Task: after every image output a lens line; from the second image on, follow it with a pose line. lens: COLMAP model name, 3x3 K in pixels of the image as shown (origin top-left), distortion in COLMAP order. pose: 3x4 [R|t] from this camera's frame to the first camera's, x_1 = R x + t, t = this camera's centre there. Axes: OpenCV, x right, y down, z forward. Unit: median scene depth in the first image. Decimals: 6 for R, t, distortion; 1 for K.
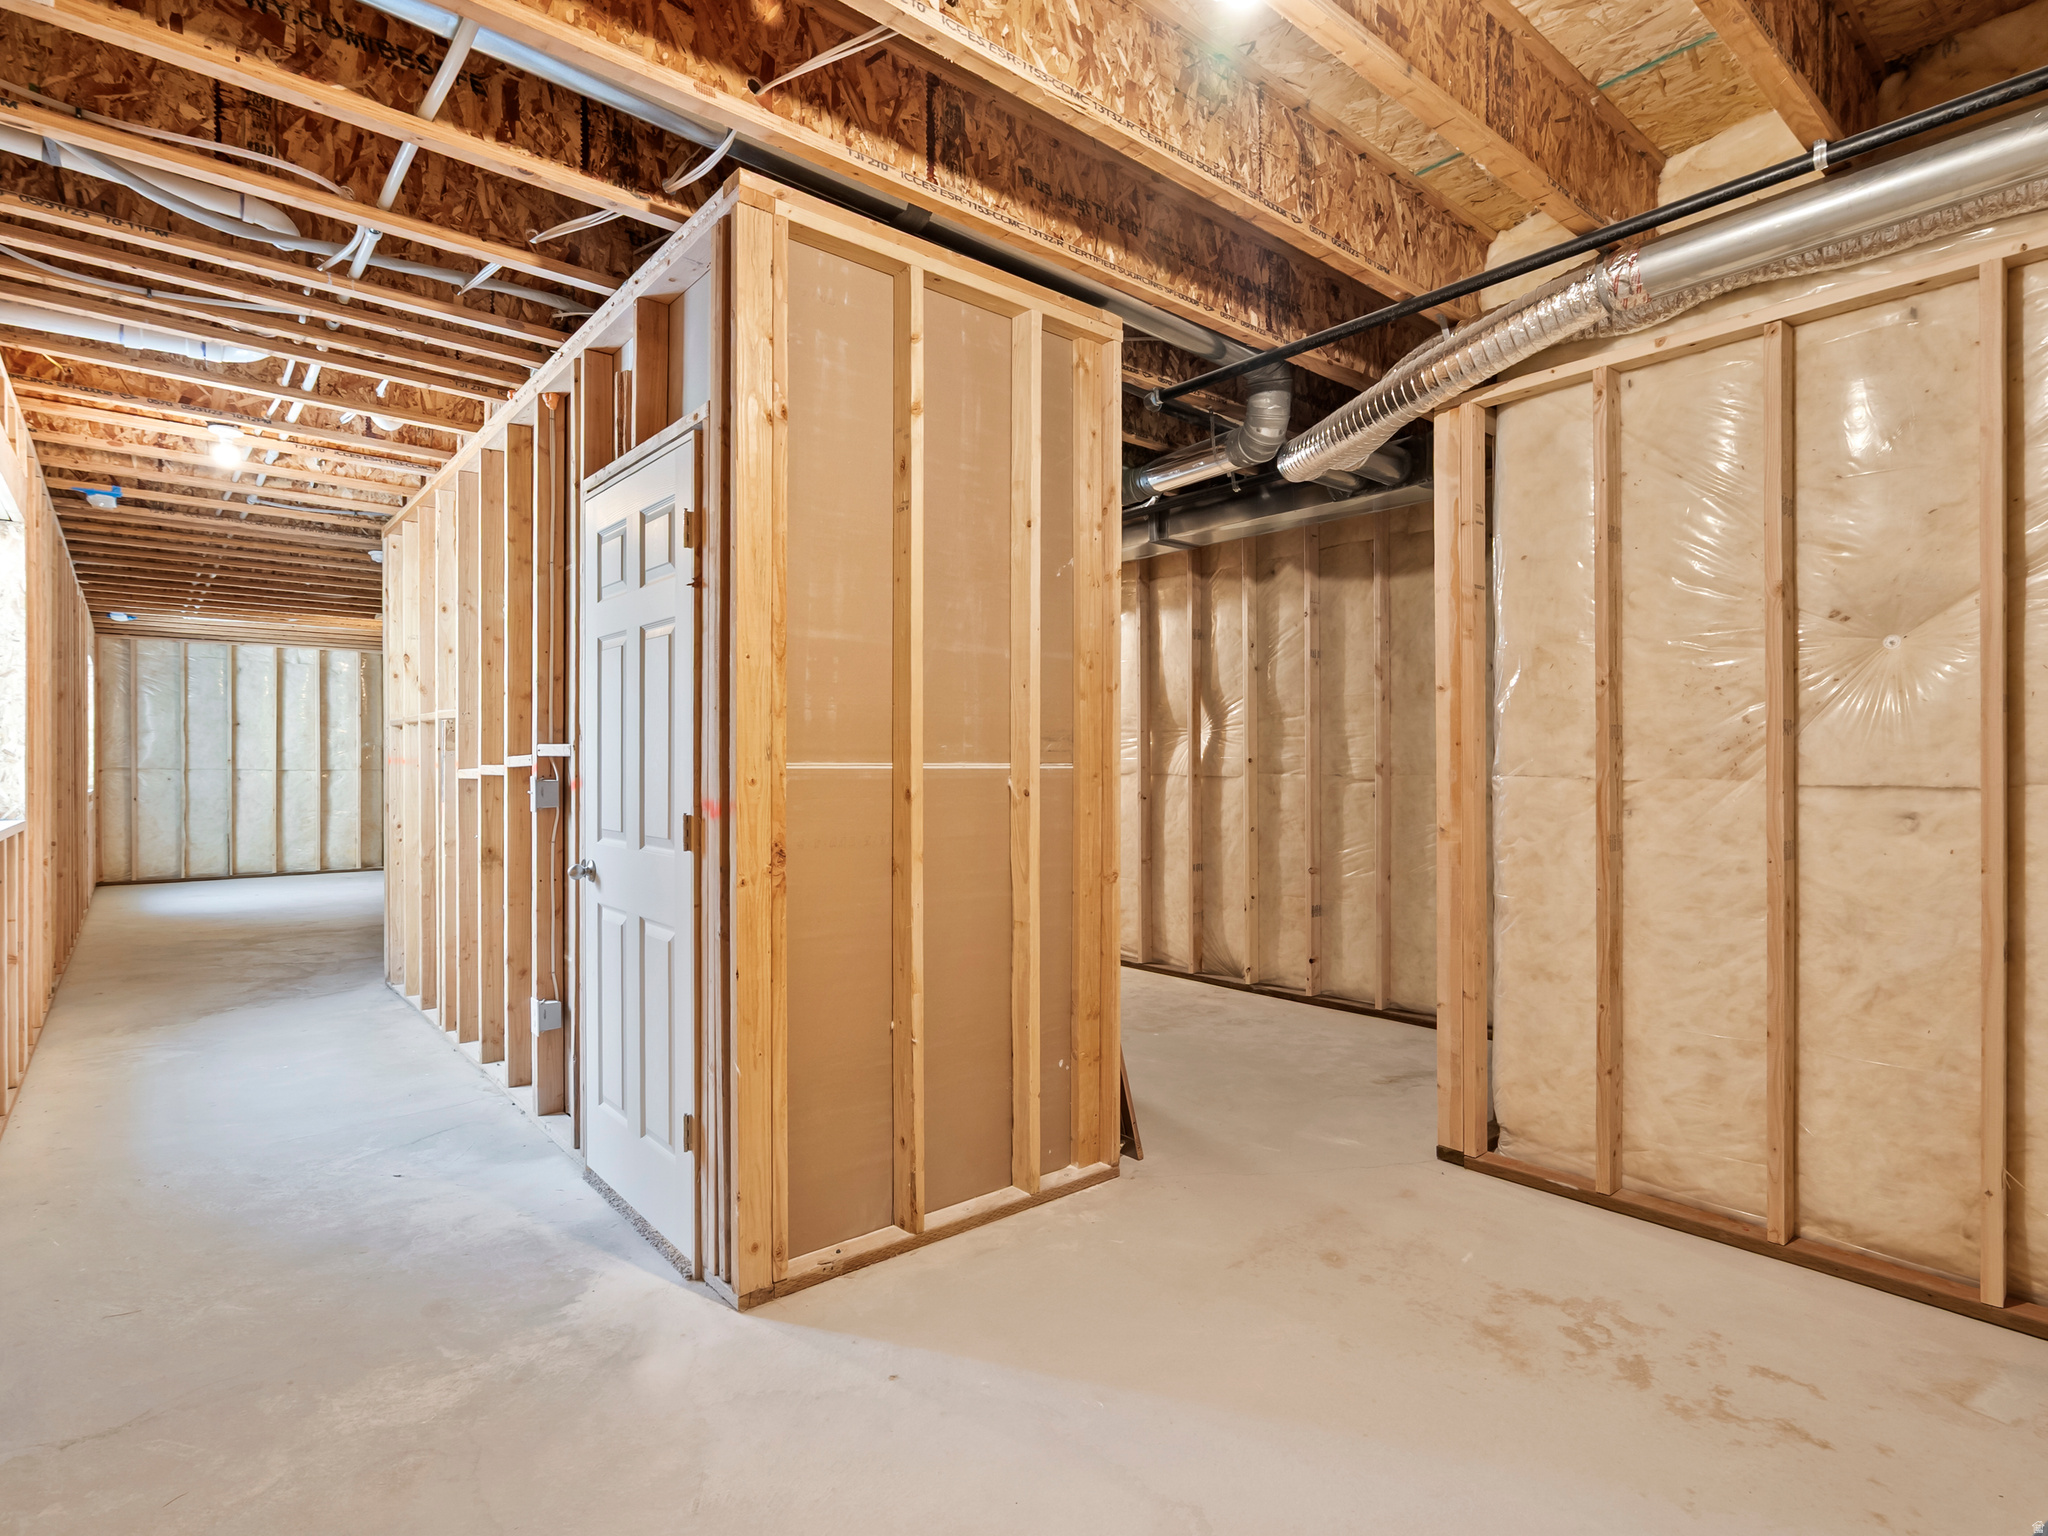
lens RADIAL K [[1007.0, 0, 1029.5], [0, 1007.0, 758.1], [0, 0, 1]] dist [-0.016811, -0.000044]
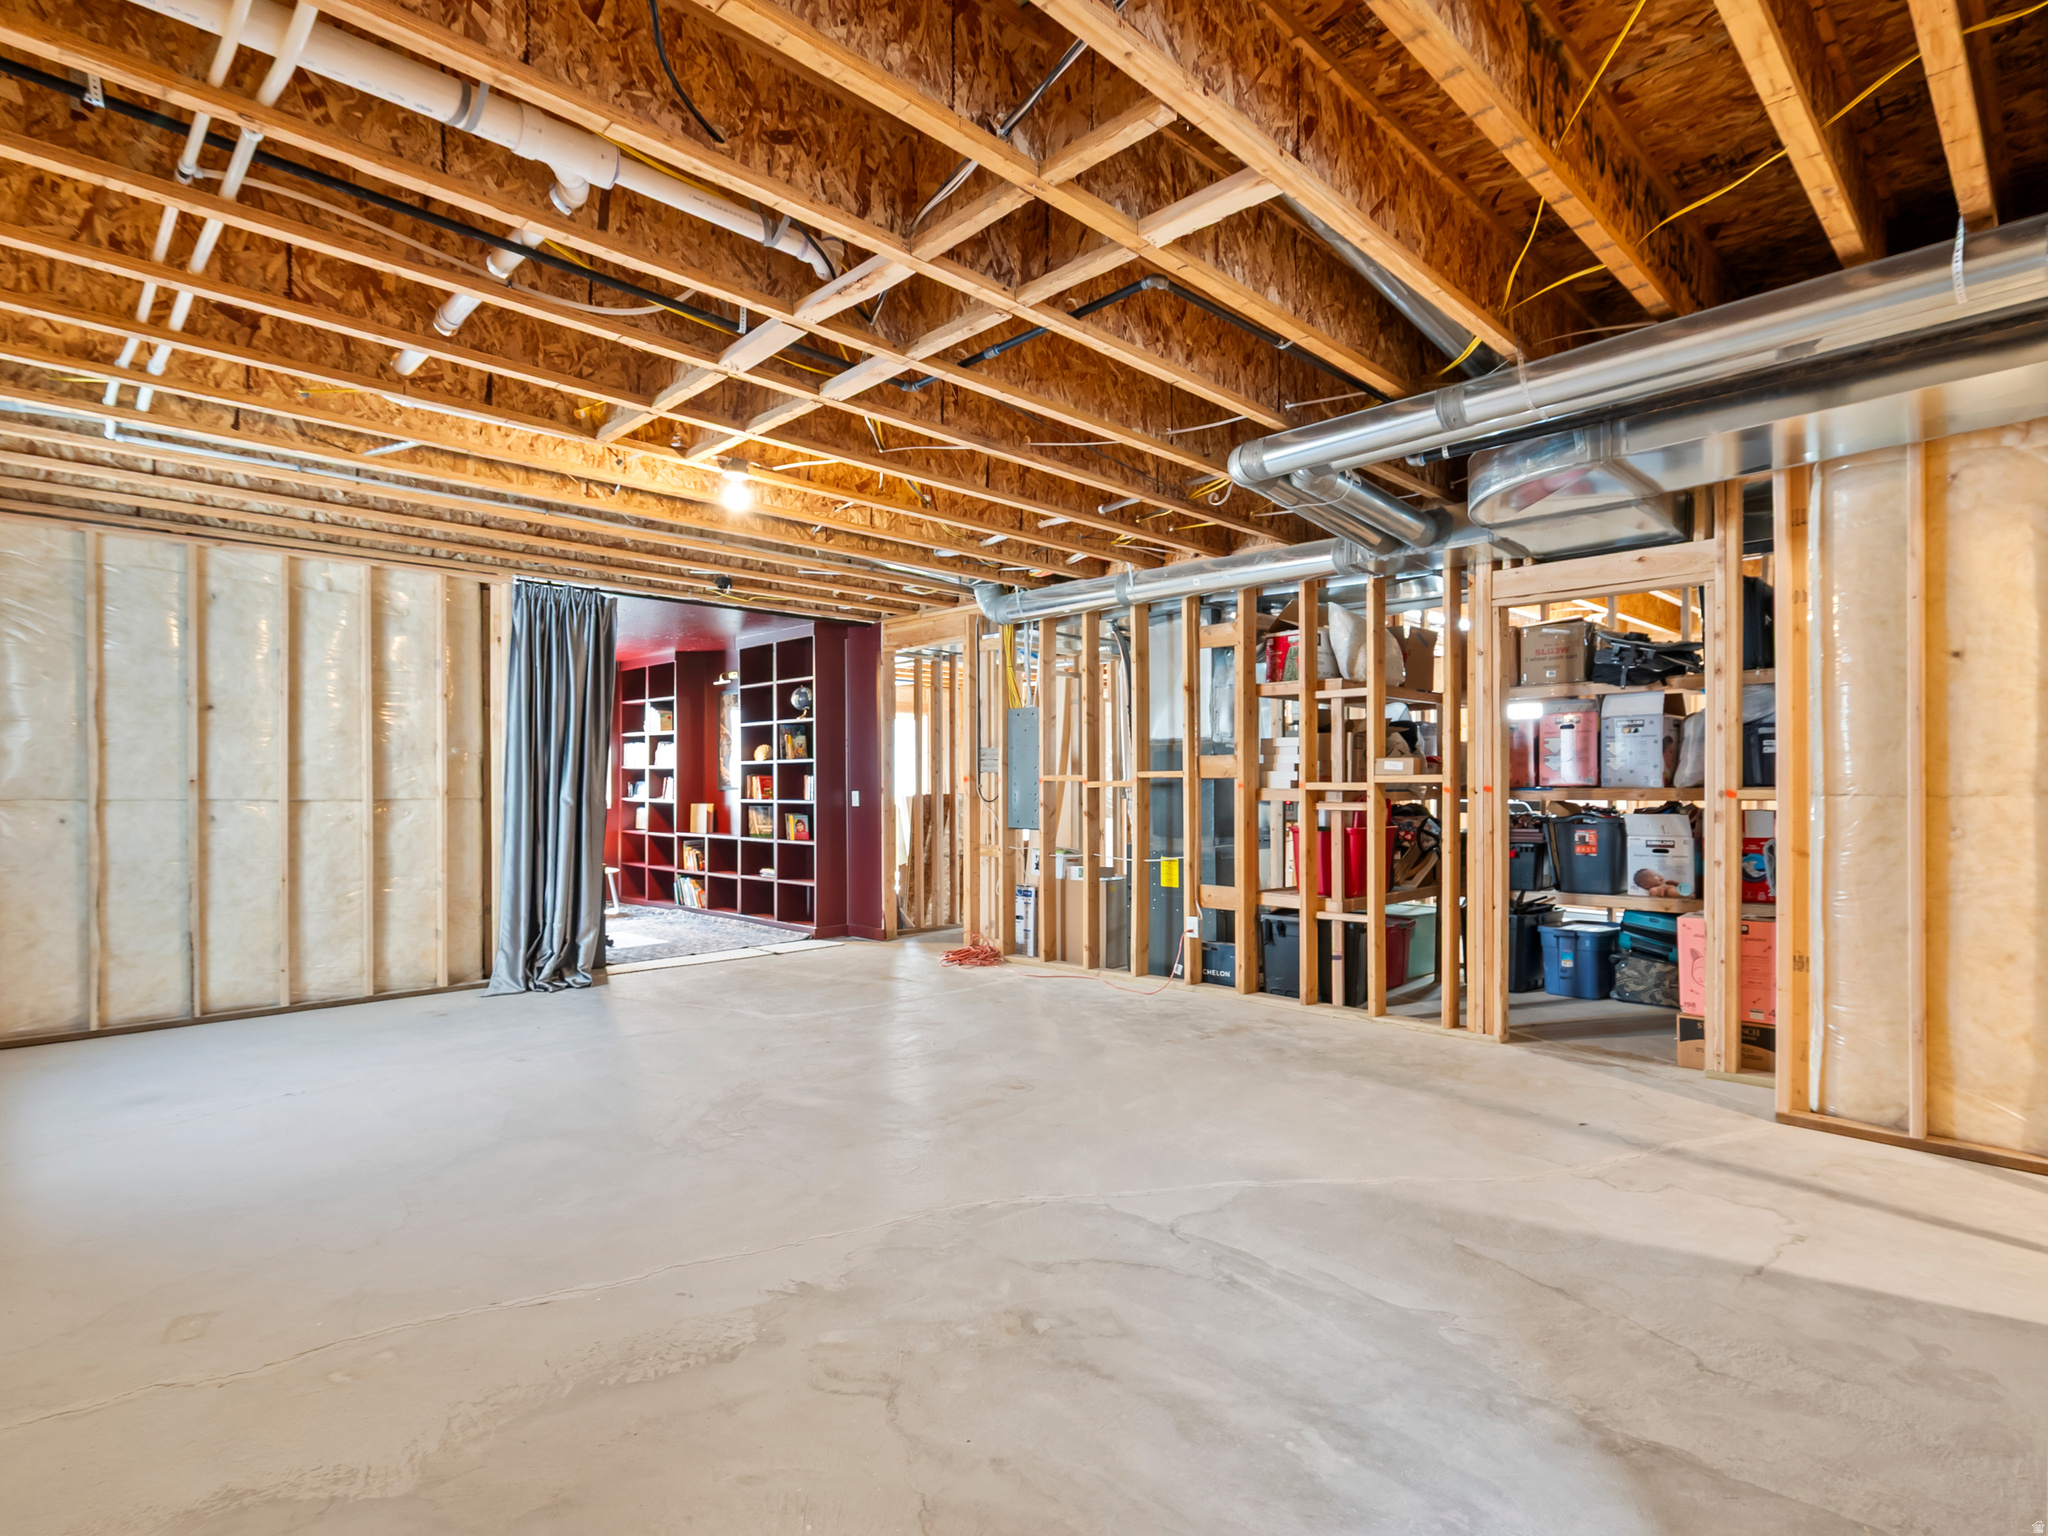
lens RADIAL K [[1042.9, 0, 1026.1], [0, 1042.9, 779.1], [0, 0, 1]] dist [-0.012404, 0.005872]
pose [[0.997239, -0.000911, 0.074247, -0.428672], [0.000553, 0.999988, 0.004850, -0.001064], [-0.074250, -0.004796, 0.997228, 0.457388]]
